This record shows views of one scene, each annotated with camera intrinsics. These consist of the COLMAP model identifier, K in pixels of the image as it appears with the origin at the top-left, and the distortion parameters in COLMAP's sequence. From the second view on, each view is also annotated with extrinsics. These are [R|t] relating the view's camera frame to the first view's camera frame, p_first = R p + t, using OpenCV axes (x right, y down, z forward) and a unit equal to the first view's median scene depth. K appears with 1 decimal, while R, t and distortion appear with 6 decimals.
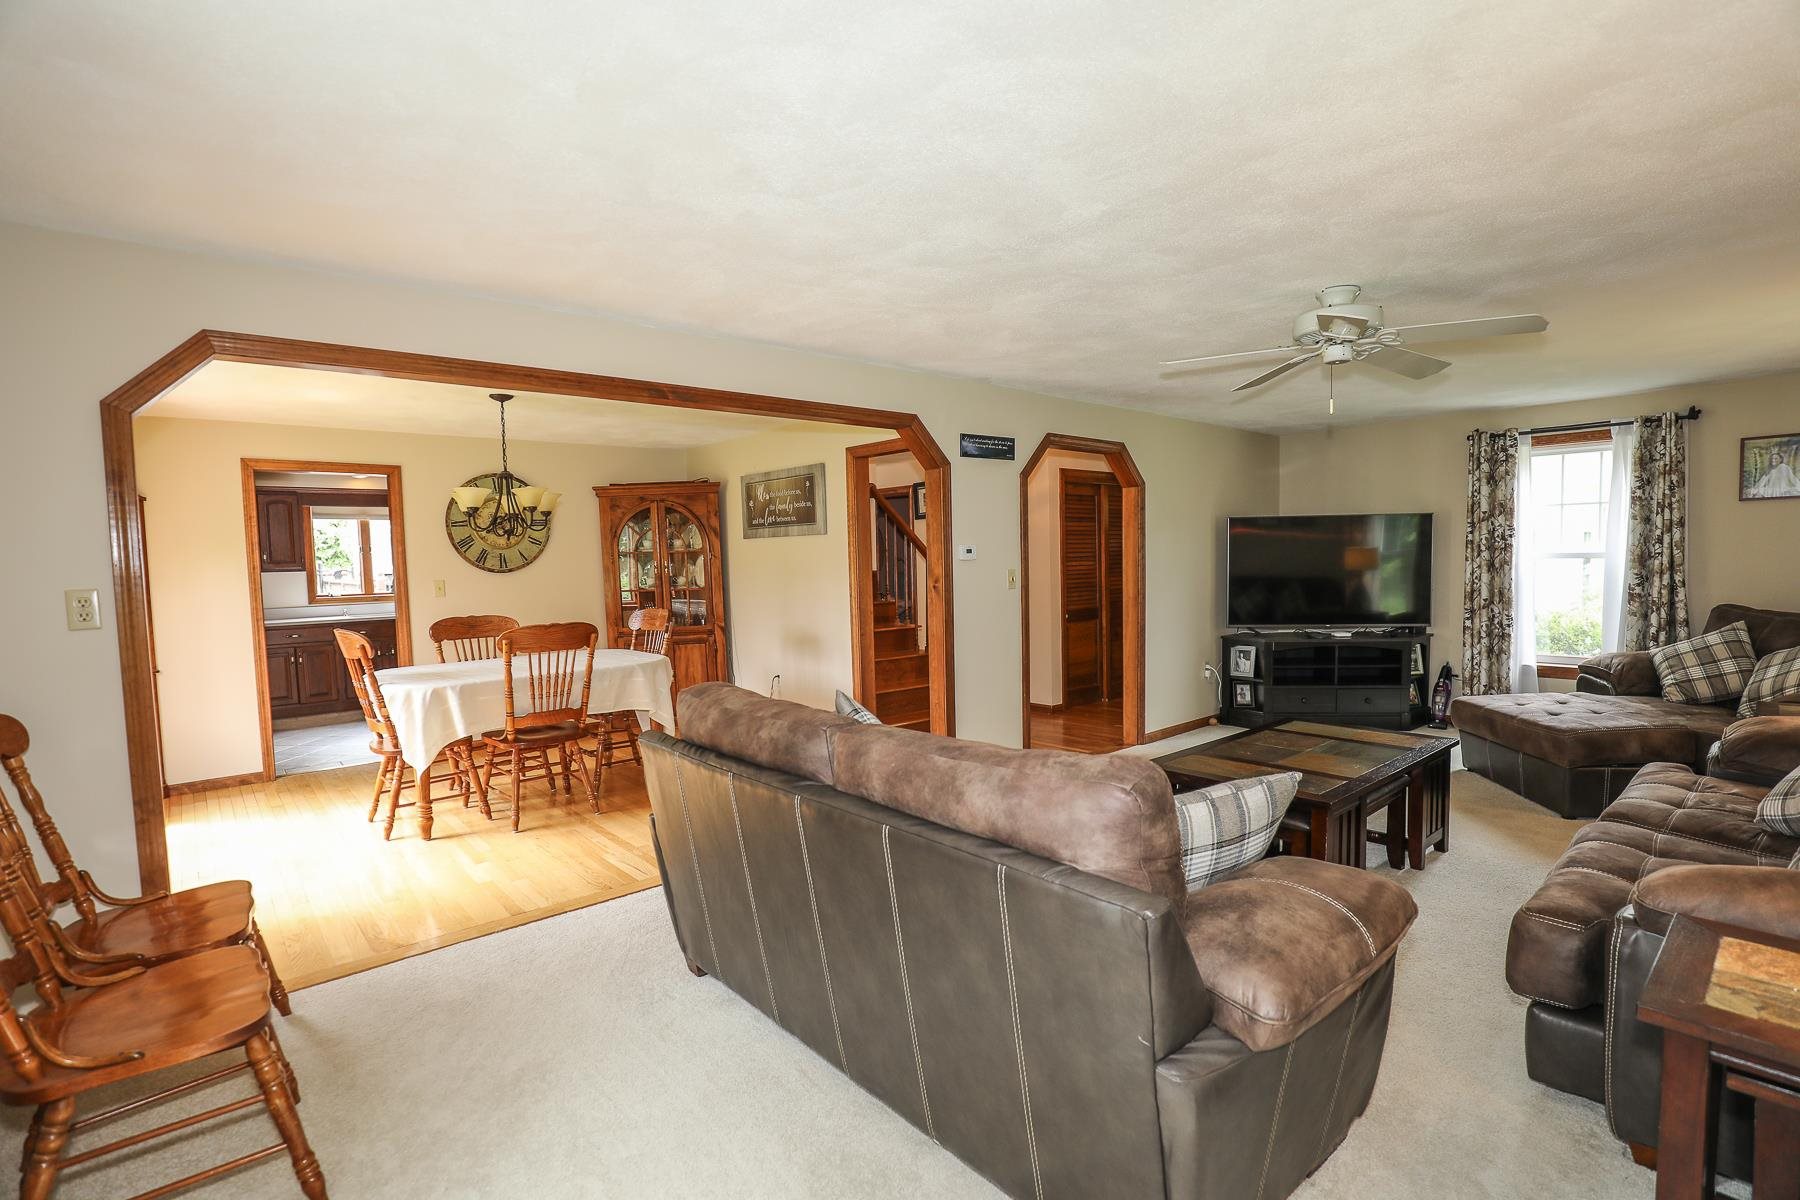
lens RADIAL K [[829.2, 0, 903.2], [0, 829.2, 611.5], [0, 0, 1]] dist [-0.036115, 0.005903]
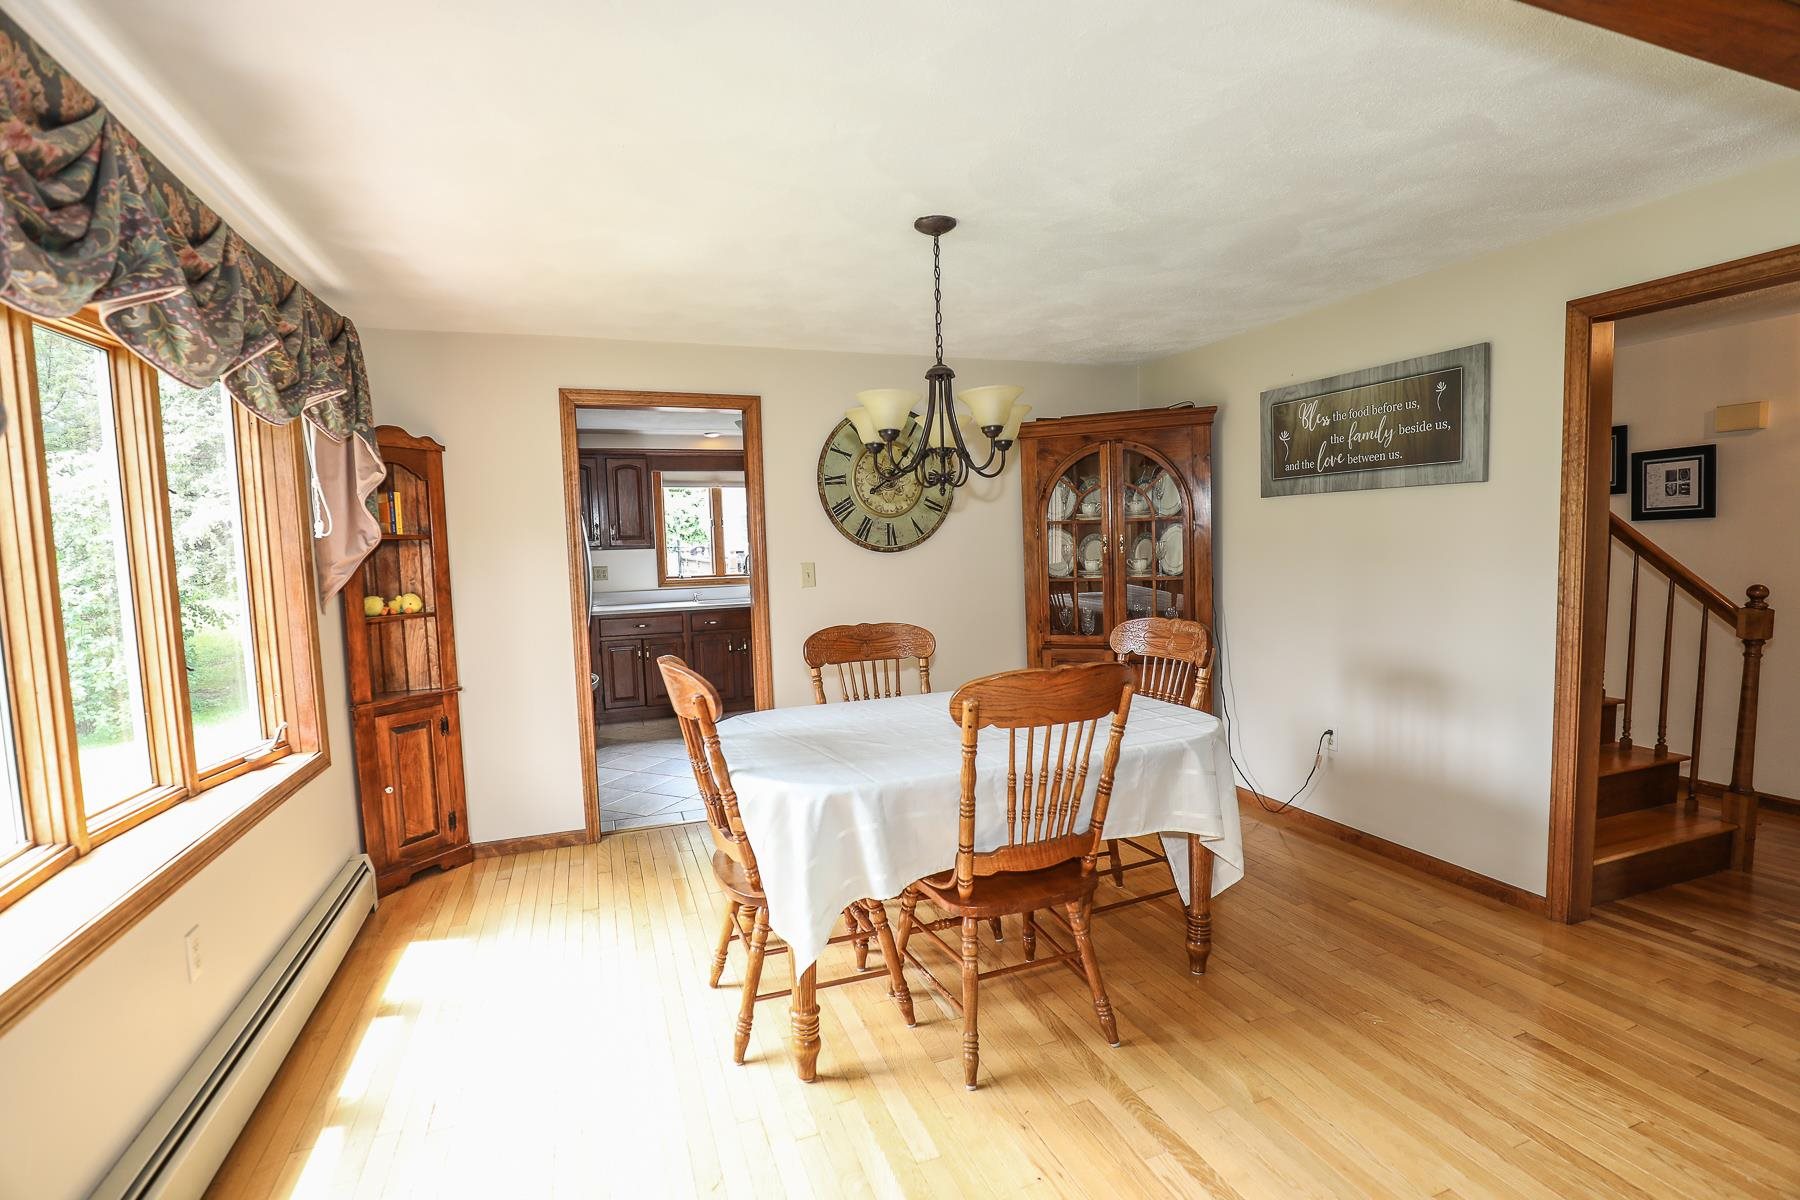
lens RADIAL K [[829.2, 0, 903.2], [0, 829.2, 611.5], [0, 0, 1]] dist [-0.036115, 0.005903]
pose [[0.934265, 0.027713, -0.355502, -0.249939], [-0.017756, 0.999354, 0.031241, -0.020950], [0.356138, -0.022875, 0.934153, 0.389017]]
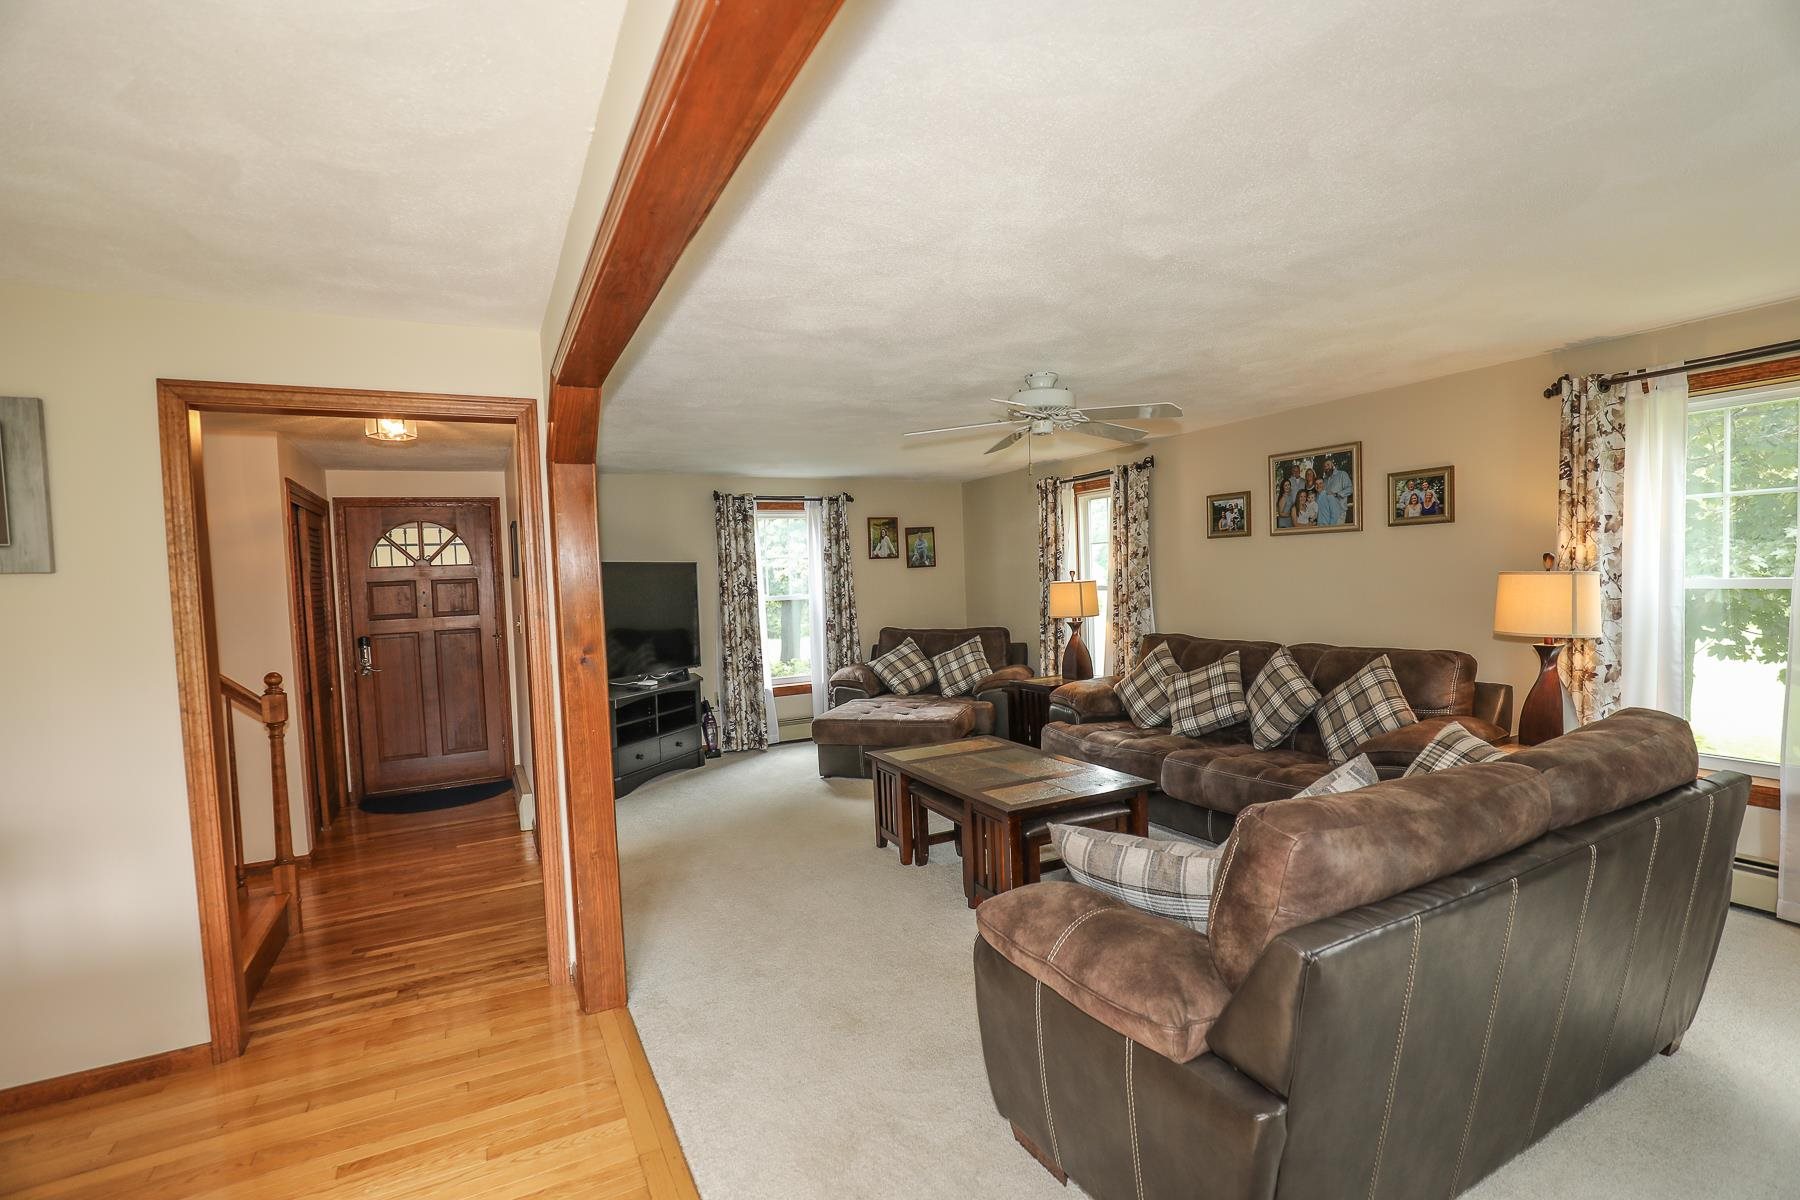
lens RADIAL K [[829.2, 0, 903.2], [0, 829.2, 611.5], [0, 0, 1]] dist [-0.036115, 0.005903]
pose [[0.227253, -0.027018, 0.973461, -0.384242], [0.096011, 0.995367, 0.005213, -0.035617], [-0.969091, 0.092278, 0.228794, 0.501048]]
